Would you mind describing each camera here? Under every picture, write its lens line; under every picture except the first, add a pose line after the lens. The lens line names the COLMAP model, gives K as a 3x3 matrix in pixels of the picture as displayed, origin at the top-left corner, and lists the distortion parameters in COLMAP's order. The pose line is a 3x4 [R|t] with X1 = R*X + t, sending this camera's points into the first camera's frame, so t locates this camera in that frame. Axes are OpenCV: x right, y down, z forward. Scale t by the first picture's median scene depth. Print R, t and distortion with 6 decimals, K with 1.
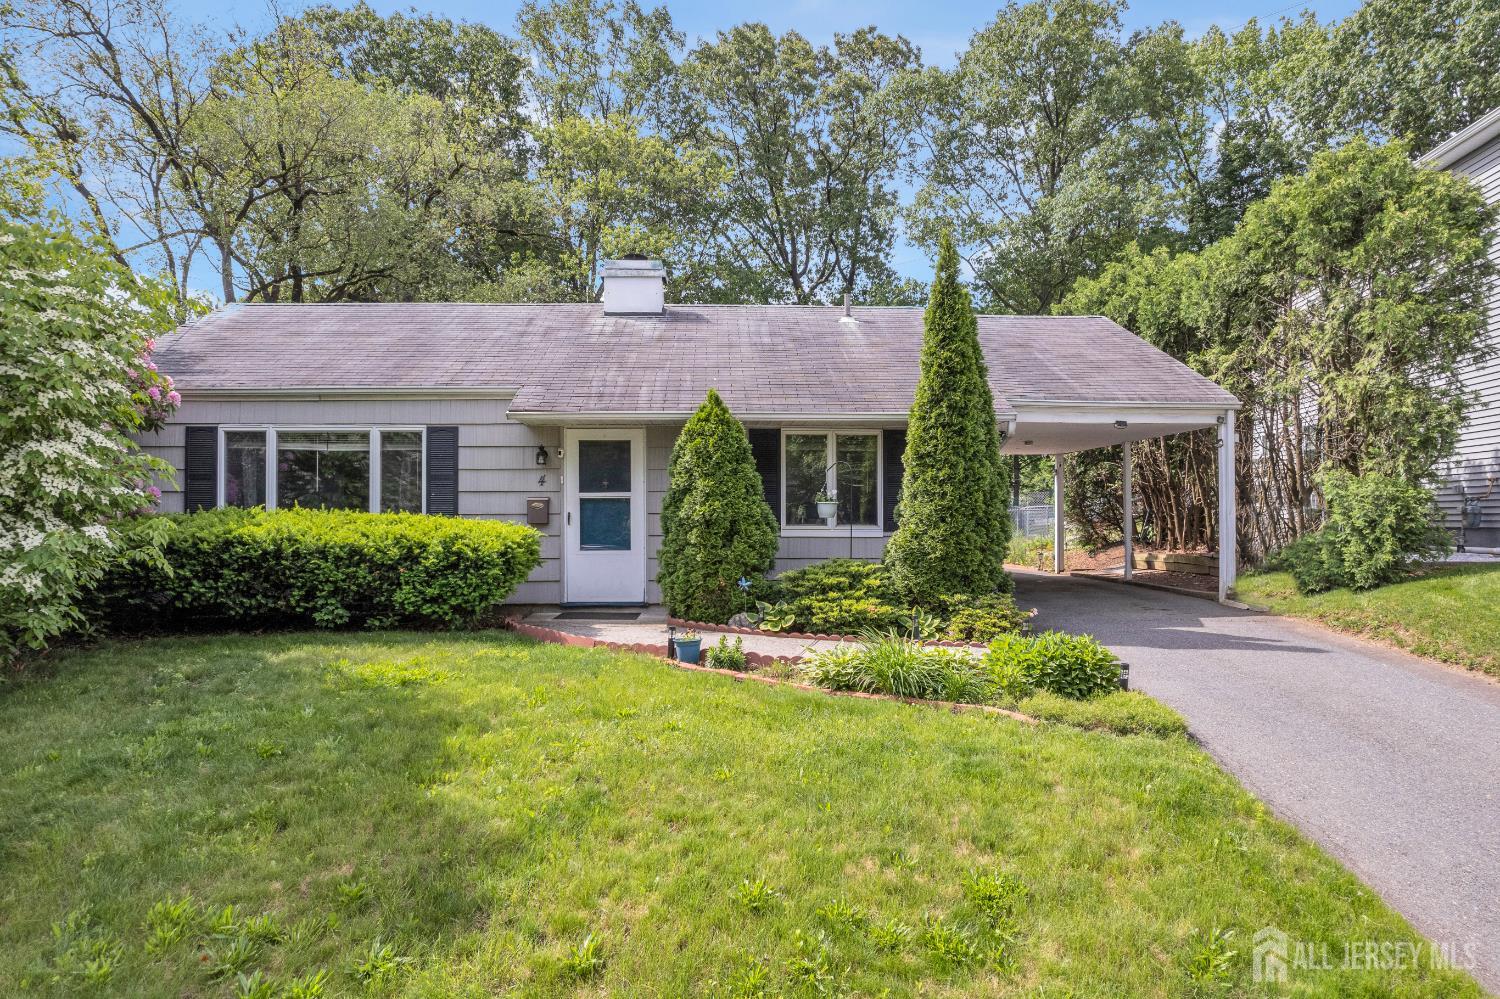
lens RADIAL K [[987.3, 0, 785.8], [0, 987.3, 510.4], [0, 0, 1]] dist [-0.031149, 0.002877]
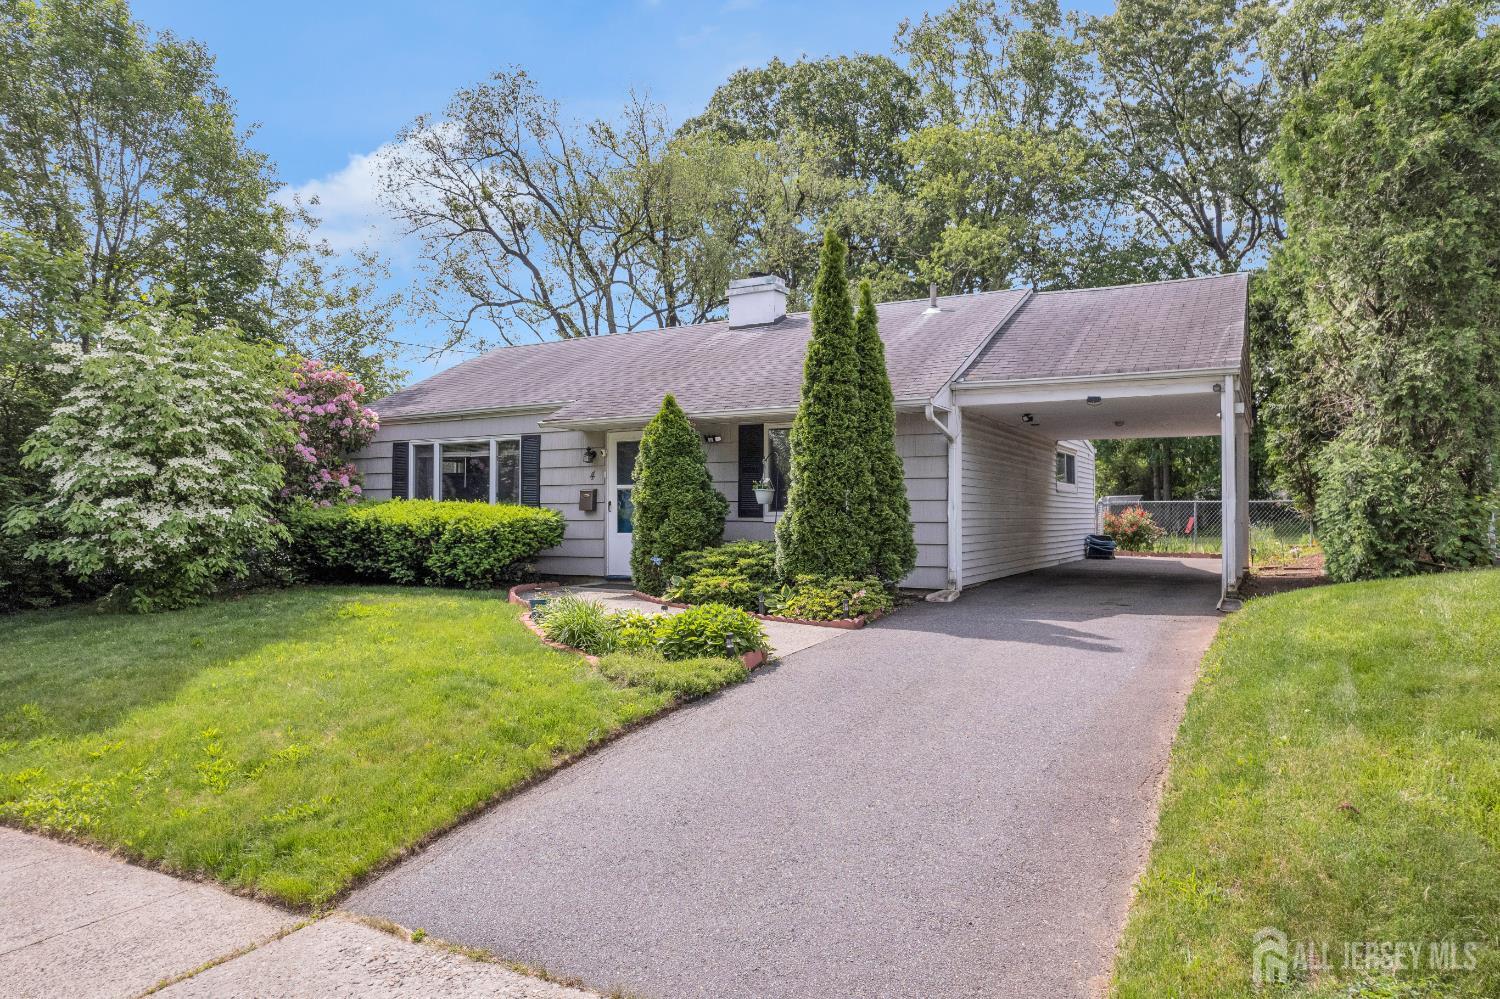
lens RADIAL K [[987.3, 0, 740.5], [0, 987.3, 499.7], [0, 0, 1]] dist [-0.031149, 0.002877]
pose [[0.846898, -0.008358, -0.531690, 0.562030], [0.002929, 0.999935, -0.011054, 0.014079], [0.531748, 0.007804, 0.846867, 0.056098]]
